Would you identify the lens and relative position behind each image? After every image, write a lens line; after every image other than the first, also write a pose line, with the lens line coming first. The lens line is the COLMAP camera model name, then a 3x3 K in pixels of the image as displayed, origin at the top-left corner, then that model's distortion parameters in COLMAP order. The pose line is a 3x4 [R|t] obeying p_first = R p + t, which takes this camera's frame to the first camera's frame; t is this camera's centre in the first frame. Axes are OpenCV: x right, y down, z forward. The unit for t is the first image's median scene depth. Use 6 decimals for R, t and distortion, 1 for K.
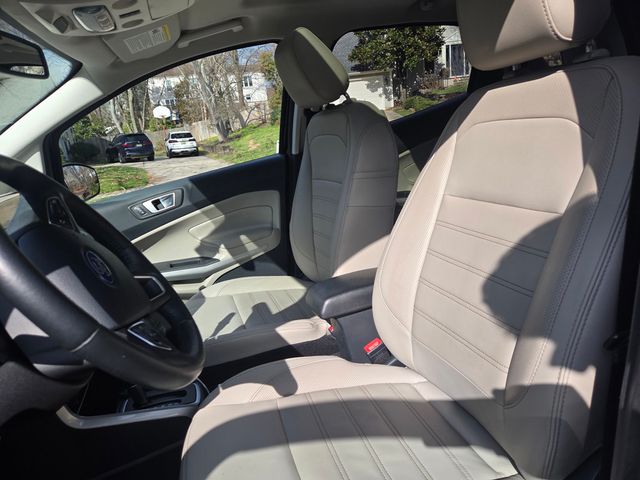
lens RADIAL K [[428.8, 0, 319.6], [0, 428.8, 244.0], [0, 0, 1]] dist [0.079840, -0.069325]
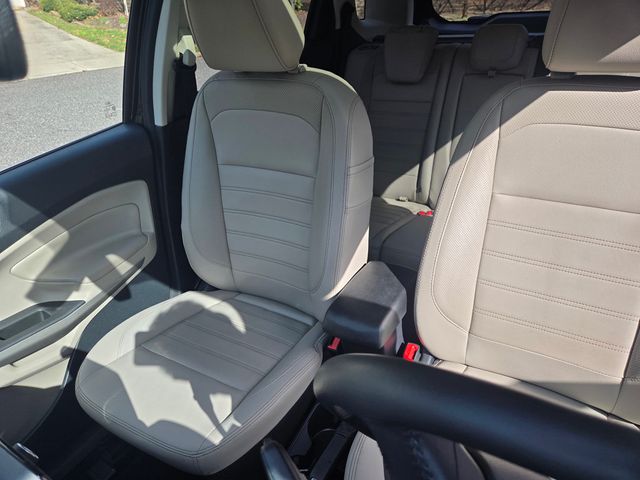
lens RADIAL K [[428.8, 0, 319.6], [0, 428.8, 244.0], [0, 0, 1]] dist [0.079840, -0.069325]
pose [[0.741180, -0.236255, 0.628359, -0.352632], [0.121162, 0.967732, 0.220939, -0.144778], [-0.660282, -0.087623, 0.745889, 0.275663]]
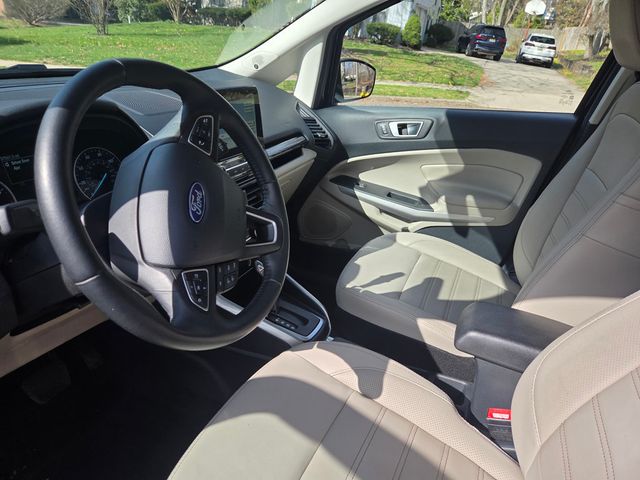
lens RADIAL K [[428.8, 0, 319.6], [0, 428.8, 244.0], [0, 0, 1]] dist [0.079840, -0.069325]
pose [[0.710603, 0.482467, -0.512122, 0.091921], [-0.363115, 0.874920, 0.320411, -0.101229], [0.602654, -0.041726, 0.796911, 0.128664]]
